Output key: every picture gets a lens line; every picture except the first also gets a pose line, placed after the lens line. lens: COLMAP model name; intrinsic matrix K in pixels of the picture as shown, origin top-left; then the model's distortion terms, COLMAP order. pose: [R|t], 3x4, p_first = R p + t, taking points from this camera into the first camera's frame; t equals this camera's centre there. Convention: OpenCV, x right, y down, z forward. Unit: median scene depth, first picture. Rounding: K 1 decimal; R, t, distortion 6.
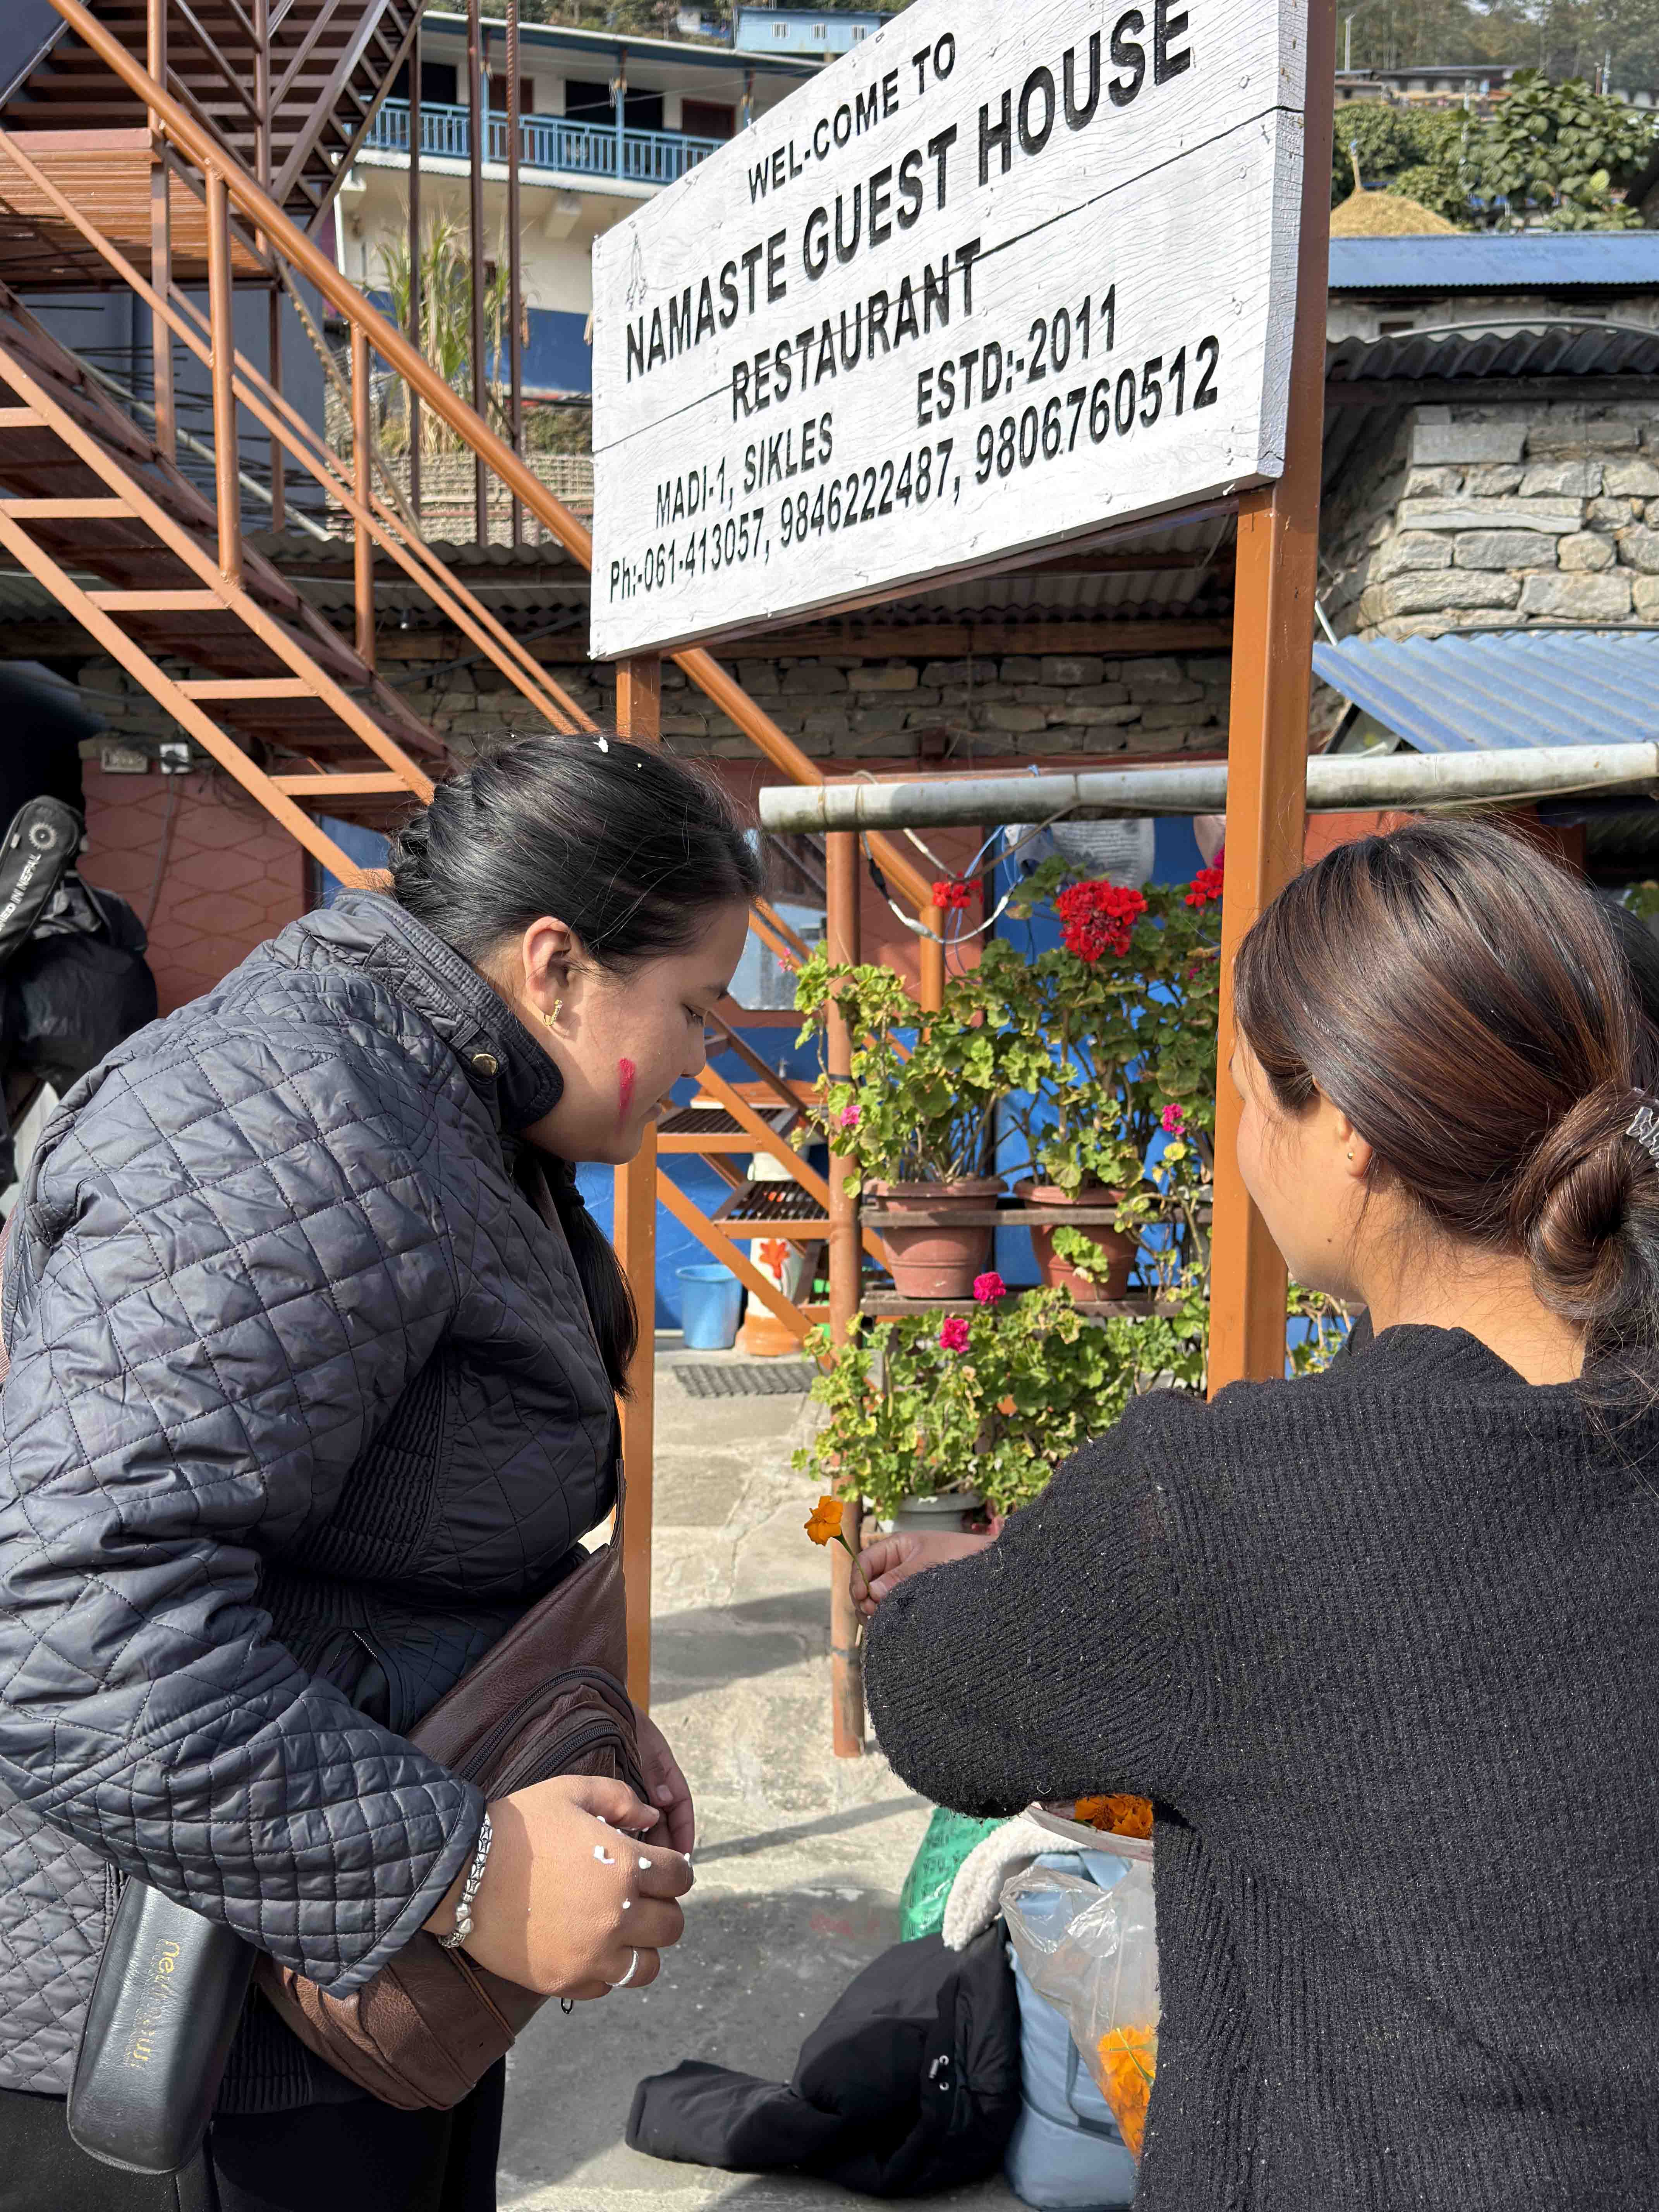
lens RADIAL K [[2285.1, 0, 821.0], [0, 2285.1, 1161.6], [0, 0, 1]] dist [-0.045953, 0.000000]
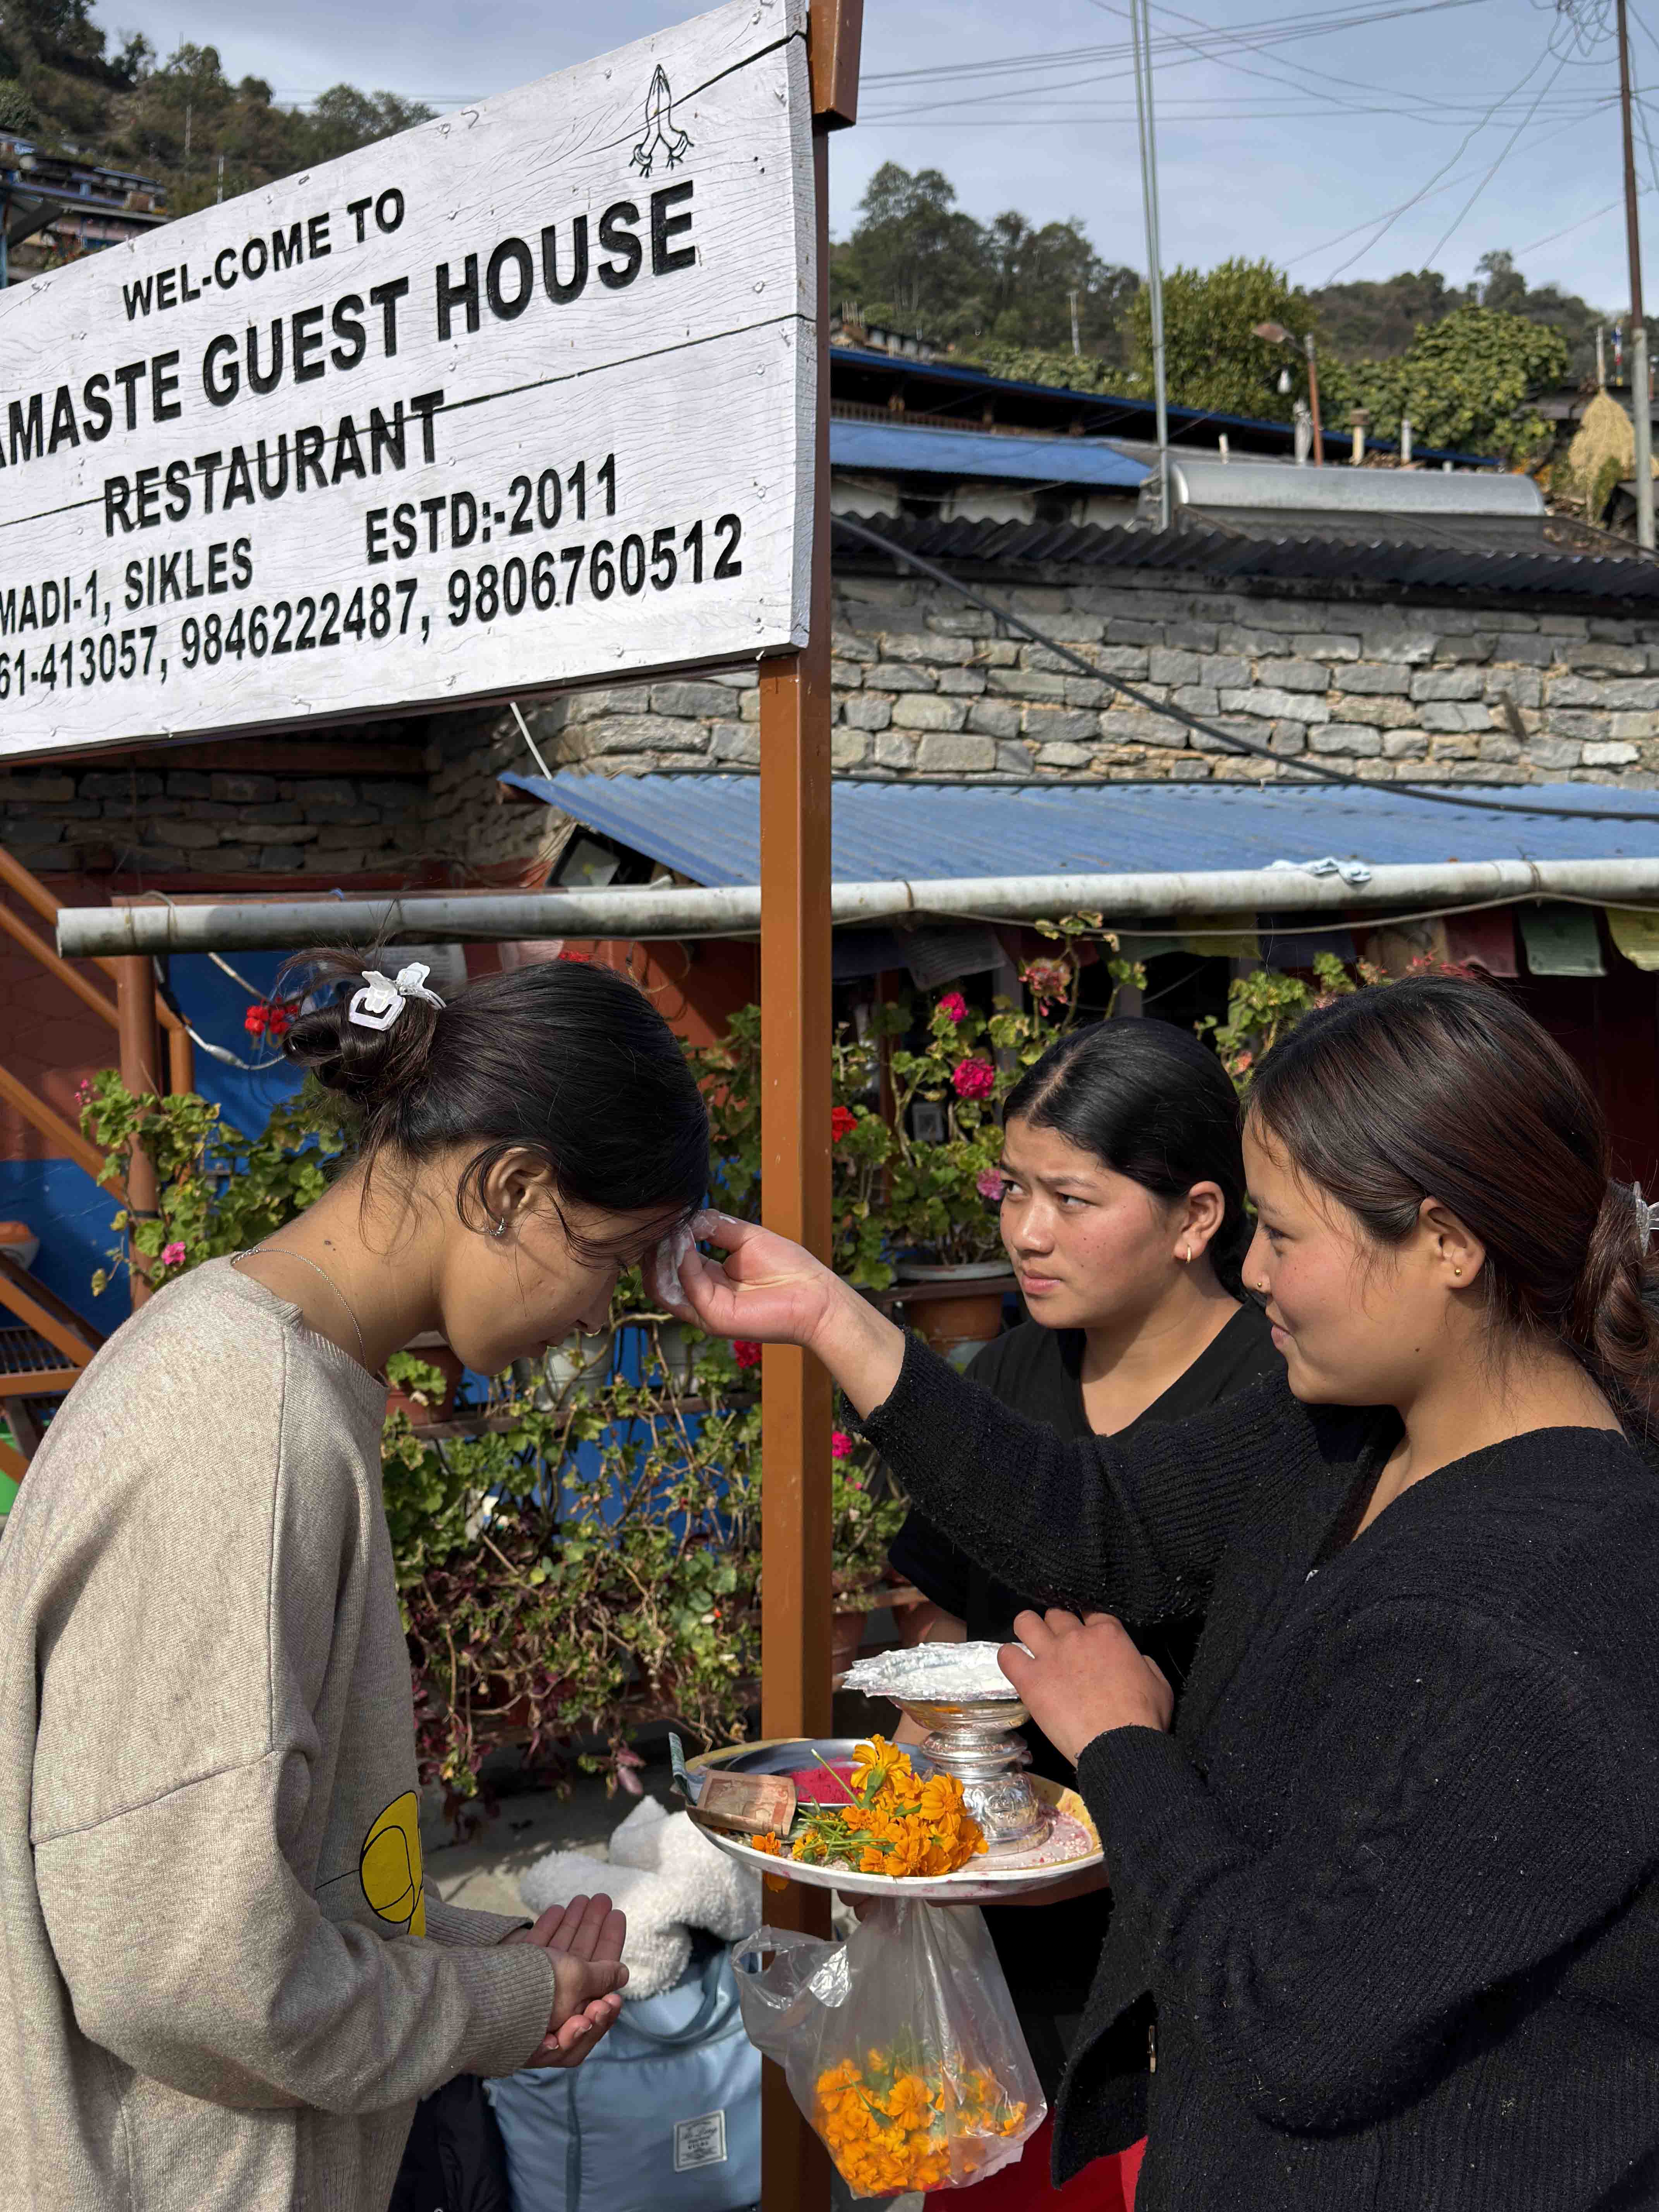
lens RADIAL K [[2285.1, 0, 830.9], [0, 2285.1, 1108.3], [0, 0, 1]] dist [-0.045953, 0.000000]
pose [[0.919154, -0.005478, 0.393860, -0.148831], [0.034774, 0.997128, -0.067284, -0.005193], [-0.392360, 0.075540, 0.916705, 0.007113]]
